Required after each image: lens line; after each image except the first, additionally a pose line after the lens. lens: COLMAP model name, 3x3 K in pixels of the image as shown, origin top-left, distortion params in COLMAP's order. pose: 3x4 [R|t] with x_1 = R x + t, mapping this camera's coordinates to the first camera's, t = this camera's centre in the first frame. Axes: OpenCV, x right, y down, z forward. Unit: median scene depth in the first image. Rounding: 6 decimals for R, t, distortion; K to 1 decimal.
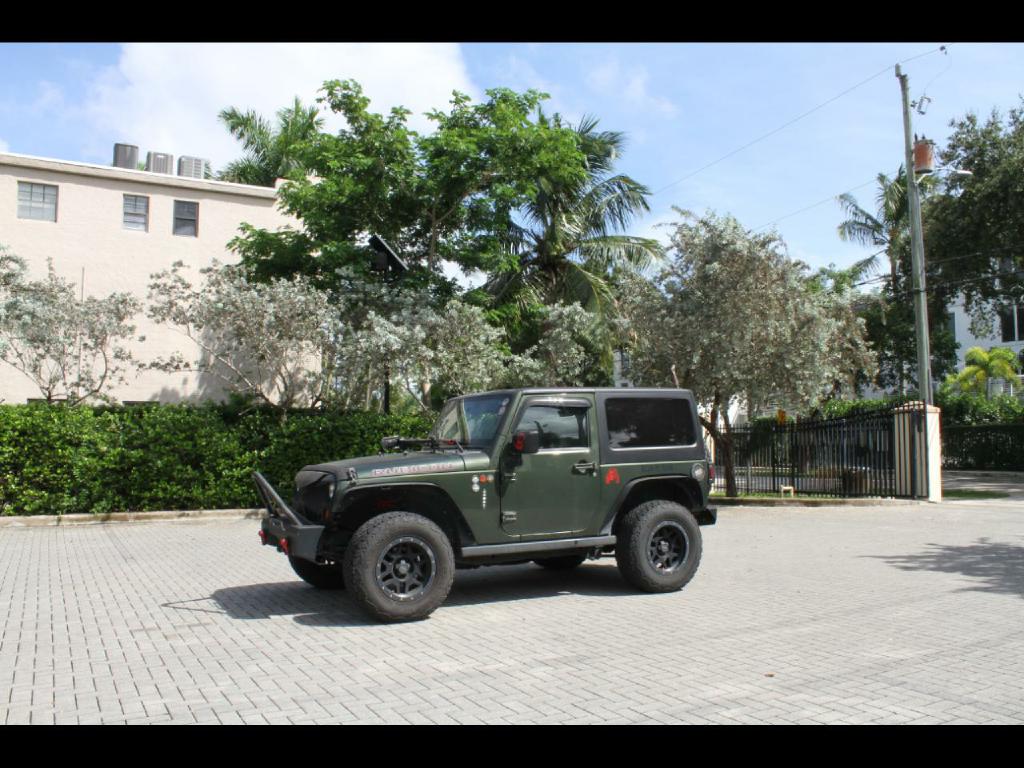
lens RADIAL K [[854.6, 0, 519.0], [0, 854.6, 388.8], [0, 0, 1]] dist [-0.156657, 0.138758]
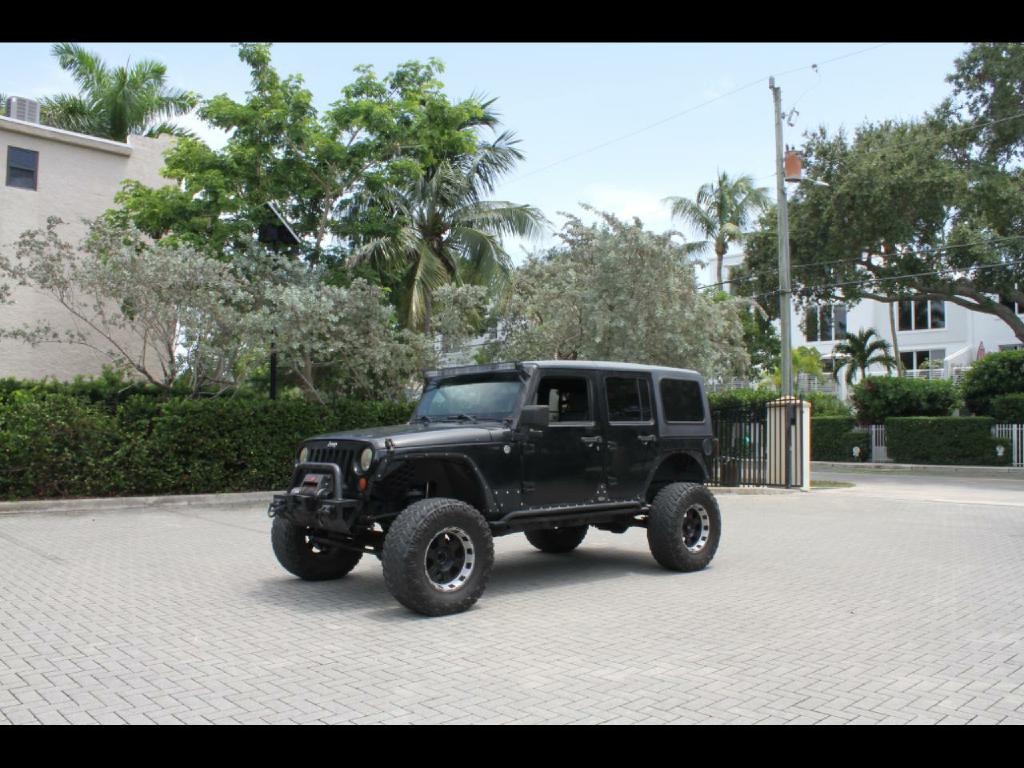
lens RADIAL K [[854.6, 0, 513.4], [0, 854.6, 386.9], [0, 0, 1]] dist [-0.156657, 0.138758]
pose [[0.972356, 0.027058, 0.231929, -0.118025], [-0.030980, 0.999432, 0.013288, 0.000174], [-0.231438, -0.020106, 0.972642, 0.034374]]
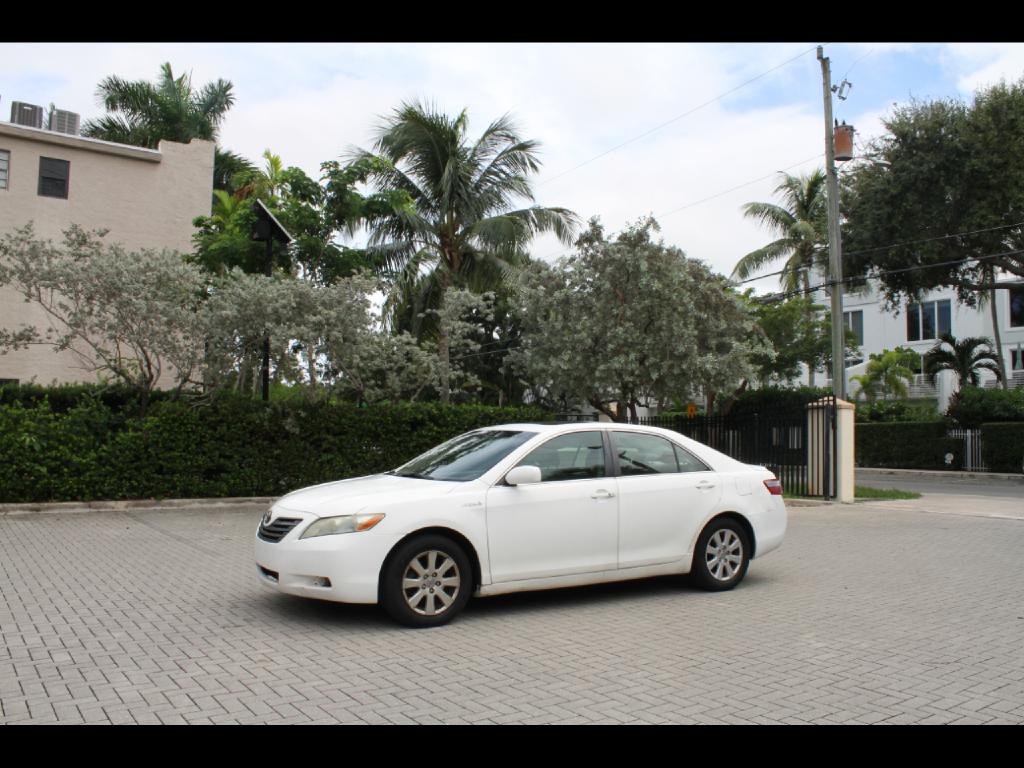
lens RADIAL K [[855.4, 0, 511.2], [0, 855.4, 387.0], [0, 0, 1]] dist [-0.153589, 0.129072]
pose [[0.995303, 0.023328, 0.093958, 0.023010], [-0.024440, 0.999644, 0.010693, 0.002531], [-0.093675, -0.012939, 0.995519, 0.077827]]
